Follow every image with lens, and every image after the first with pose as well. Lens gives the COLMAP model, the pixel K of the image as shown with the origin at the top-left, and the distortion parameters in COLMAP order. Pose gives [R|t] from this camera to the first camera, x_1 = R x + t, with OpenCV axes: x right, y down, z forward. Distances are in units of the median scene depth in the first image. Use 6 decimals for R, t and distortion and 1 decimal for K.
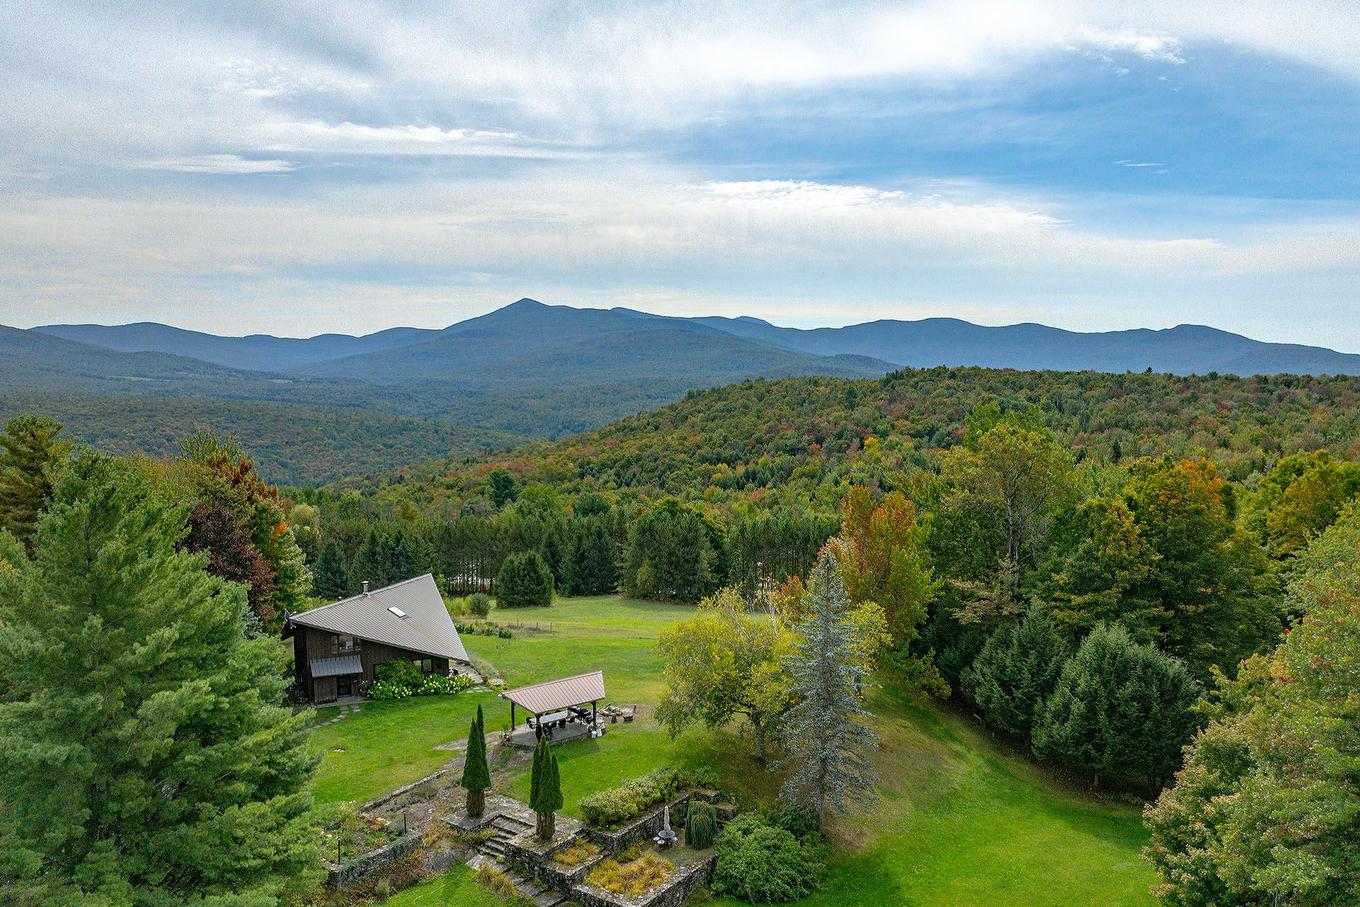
lens RADIAL K [[955.2, 0, 647.1], [0, 955.2, 510.6], [0, 0, 1]] dist [-0.028403, -0.007118]
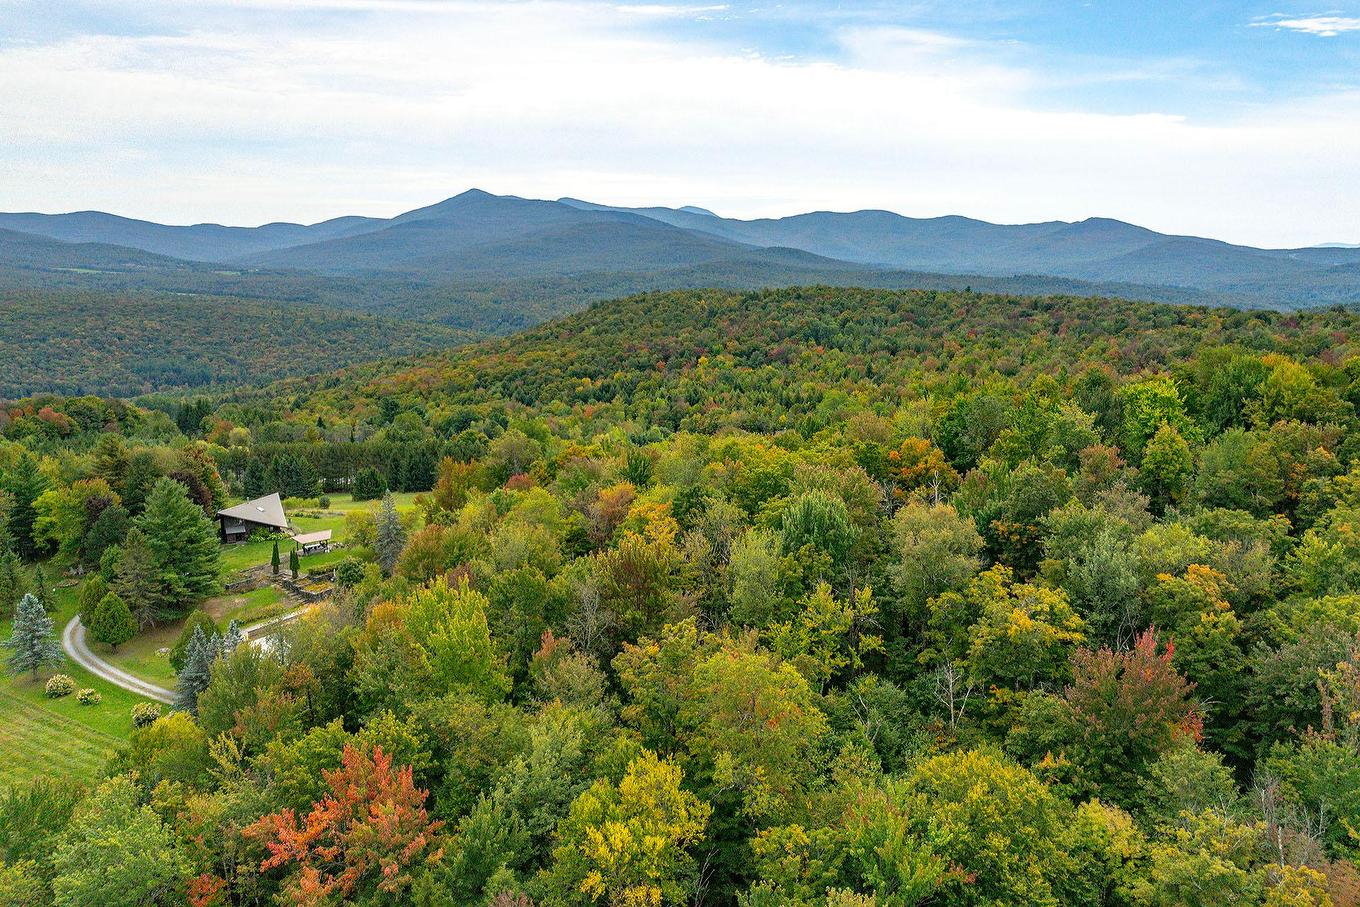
lens RADIAL K [[923.0, 0, 684.1], [0, 923.0, 408.1], [0, 0, 1]] dist [-0.059725, -0.001731]
pose [[0.995489, -0.010767, 0.094264, 0.117883], [0.009299, 0.999829, 0.016001, -0.035513], [-0.094420, -0.015053, 0.995419, -0.282738]]
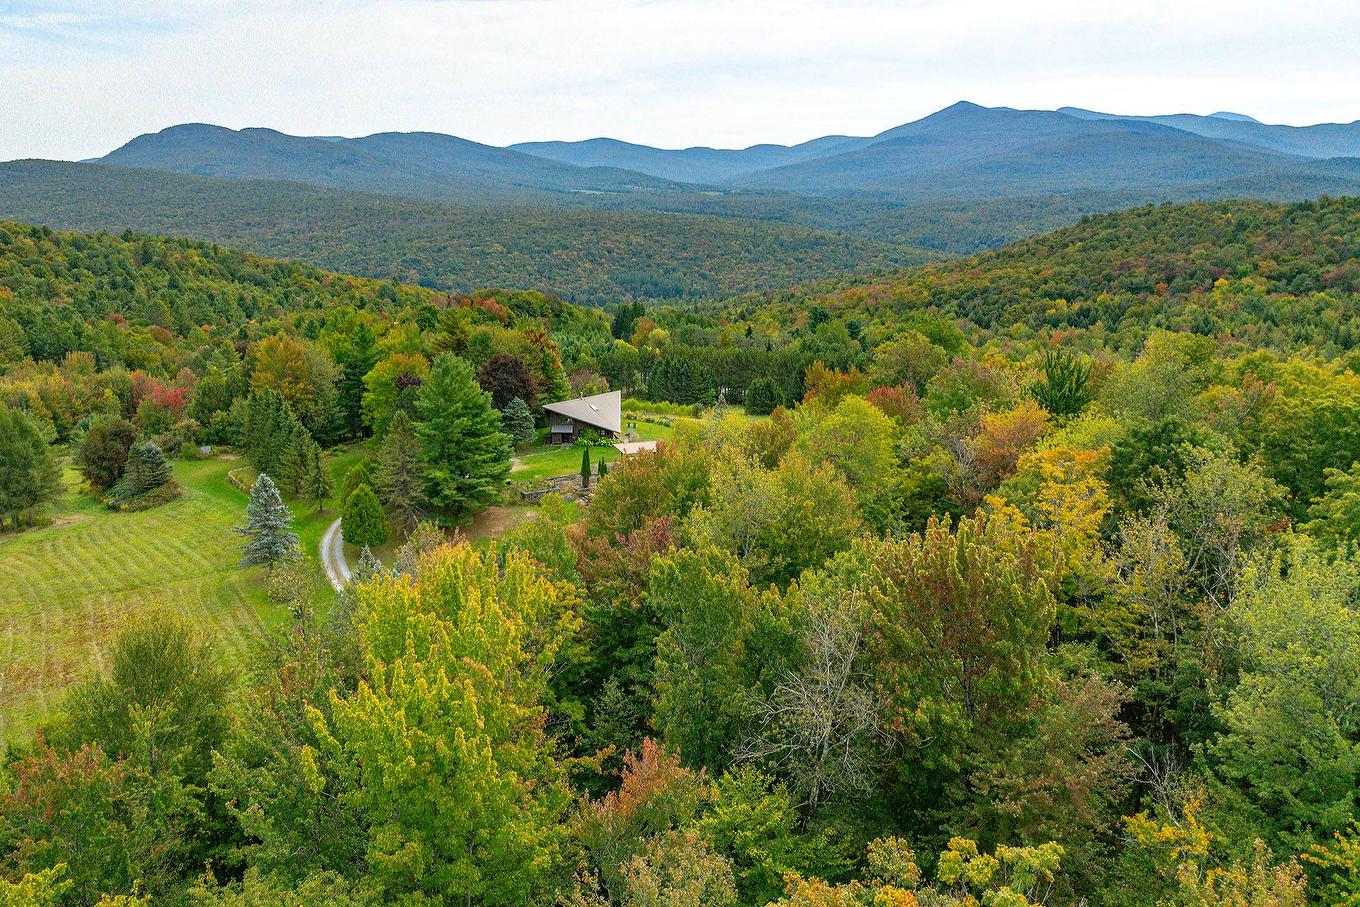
lens RADIAL K [[958.0, 0, 675.2], [0, 958.0, 416.9], [0, 0, 1]] dist [-0.035237, -0.000259]
pose [[0.918302, 0.080373, -0.387635, 0.134393], [-0.041654, 0.993355, 0.107286, -0.020285], [0.393683, -0.082374, 0.915548, -0.163909]]
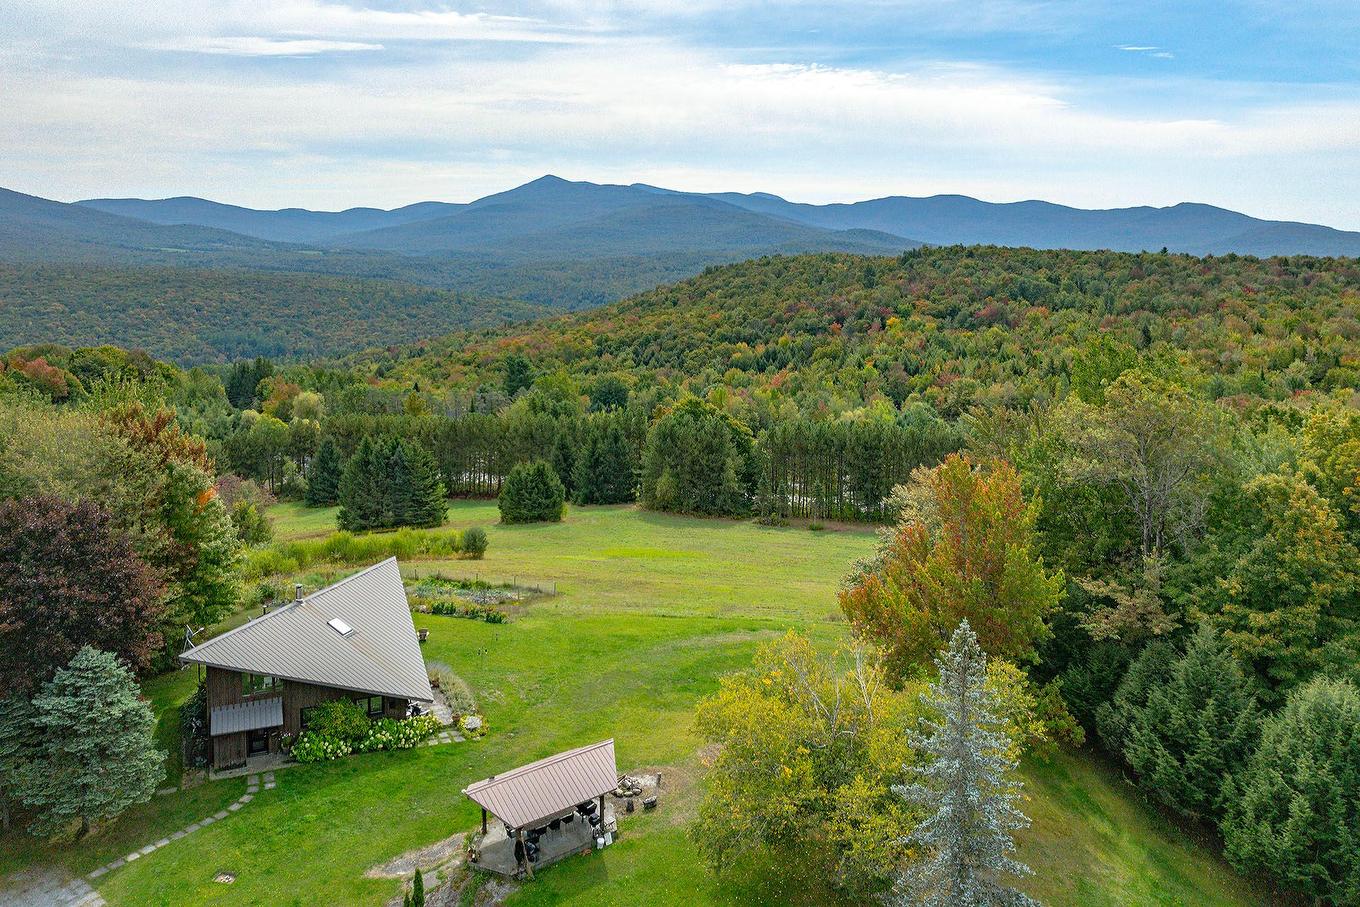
lens RADIAL K [[930.4, 0, 663.4], [0, 930.4, 296.1], [0, 0, 1]] dist [-0.052671, 0.001476]
pose [[0.999992, 0.003817, -0.001342, -0.001711], [-0.003920, 0.996109, -0.088045, -0.015832], [0.001001, 0.088050, 0.996116, 0.047634]]
